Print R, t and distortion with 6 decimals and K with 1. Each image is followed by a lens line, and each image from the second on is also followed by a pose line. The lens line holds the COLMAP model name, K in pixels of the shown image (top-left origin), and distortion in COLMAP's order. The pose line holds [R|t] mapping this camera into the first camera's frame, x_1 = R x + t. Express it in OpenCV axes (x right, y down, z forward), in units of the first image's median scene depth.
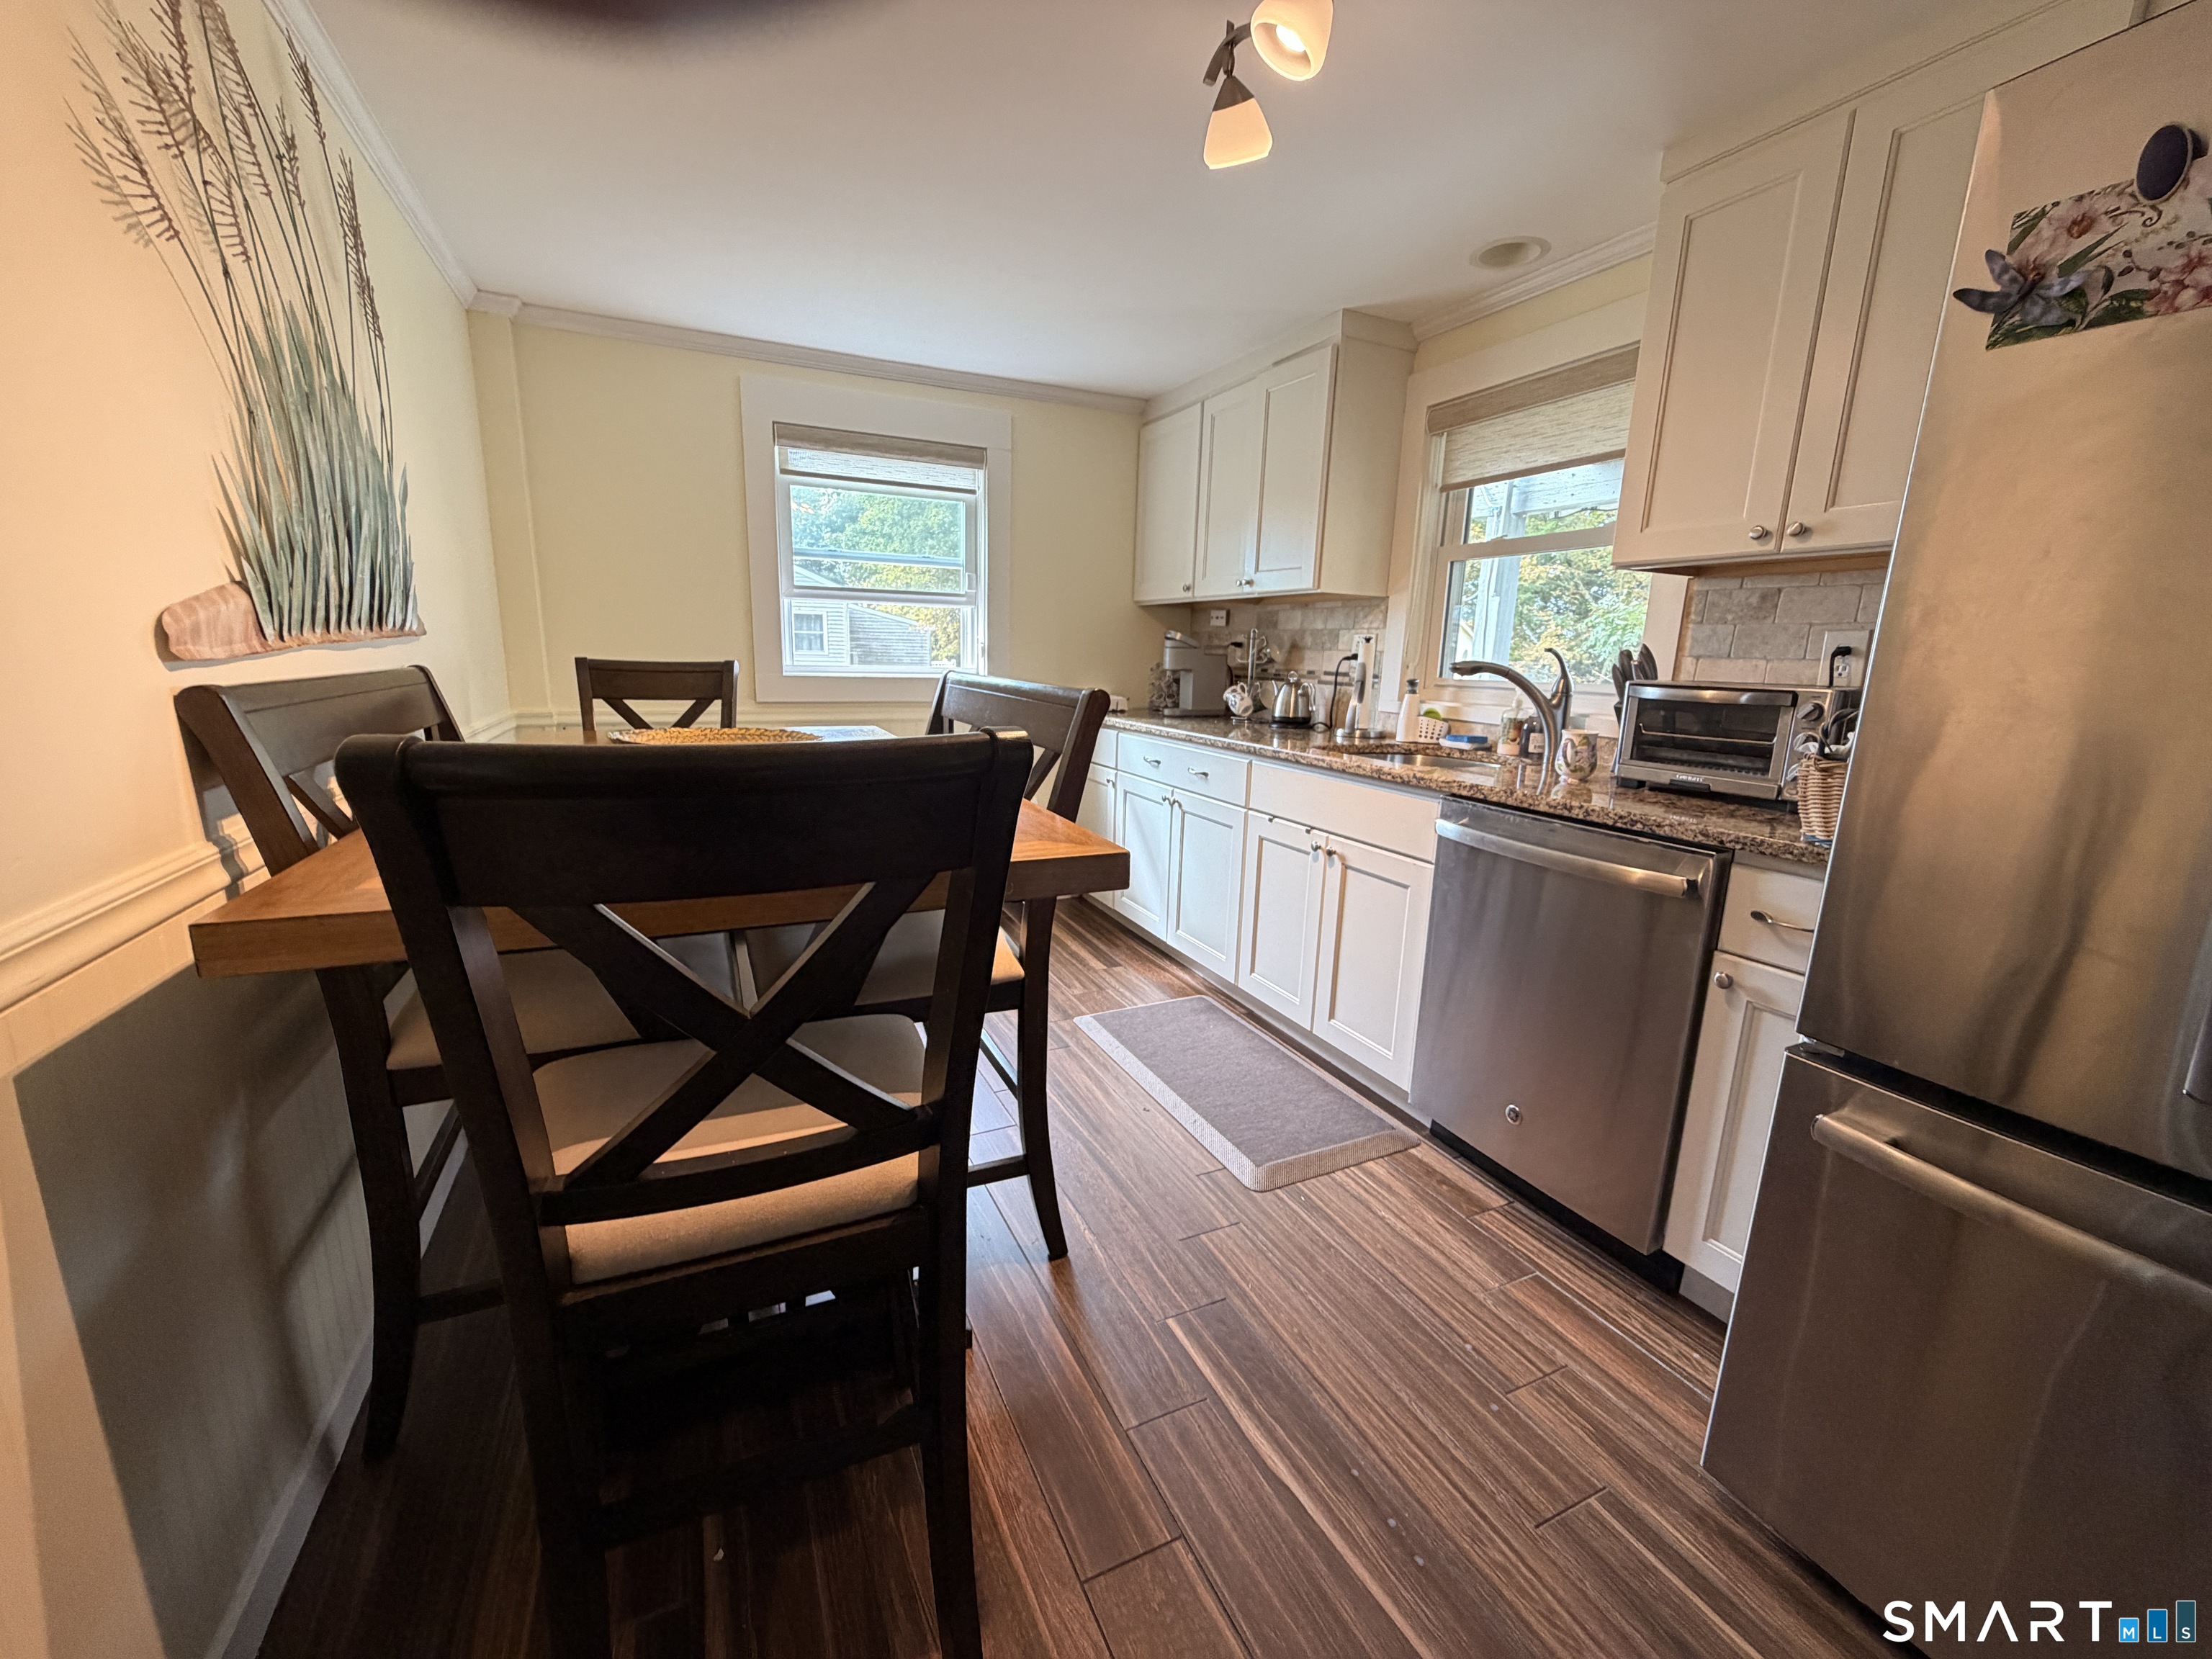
lens RADIAL K [[869.6, 0, 1106.0], [0, 869.6, 829.5], [0, 0, 1]] dist [0.001503, -0.000078]
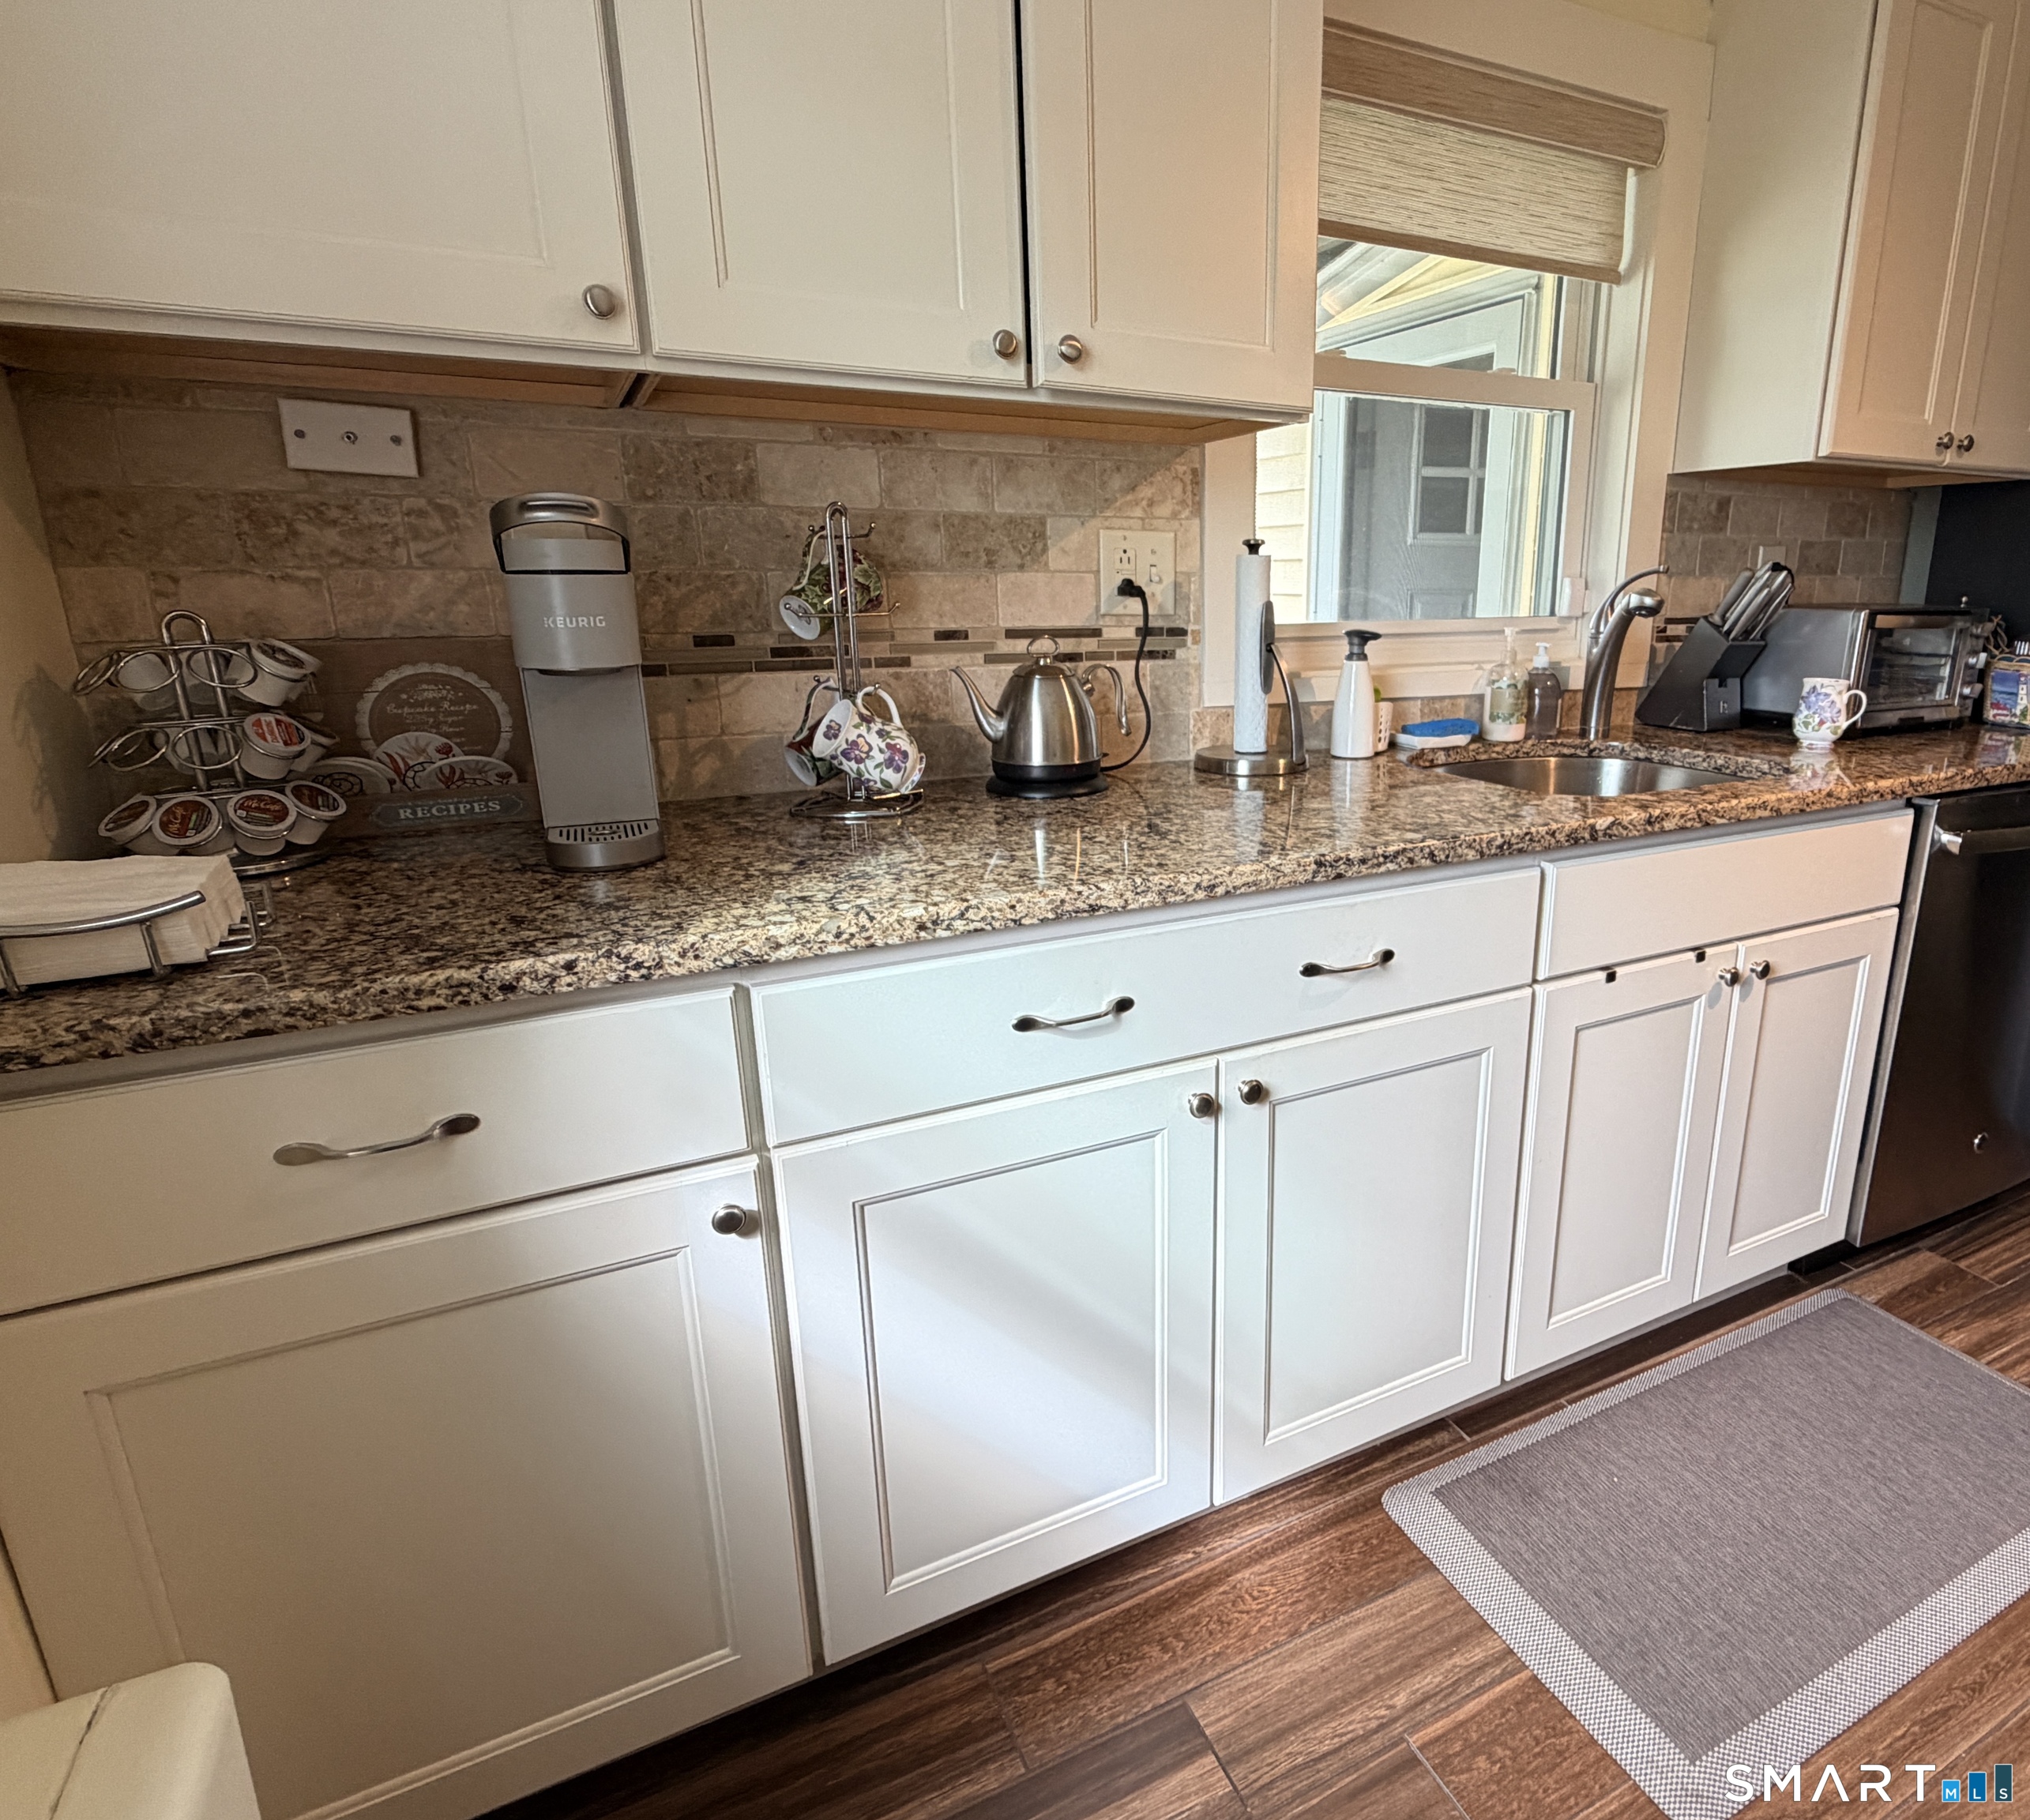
lens RADIAL K [[1260.3, 0, 1016.0], [0, 1260.3, 934.4], [0, 0, 1]] dist [-0.000002, -0.000951]
pose [[-0.071552, -0.299673, 0.951355, -0.321534], [0.195357, 0.931116, 0.307991, -0.237283], [-0.978119, 0.207891, -0.008080, 1.081139]]
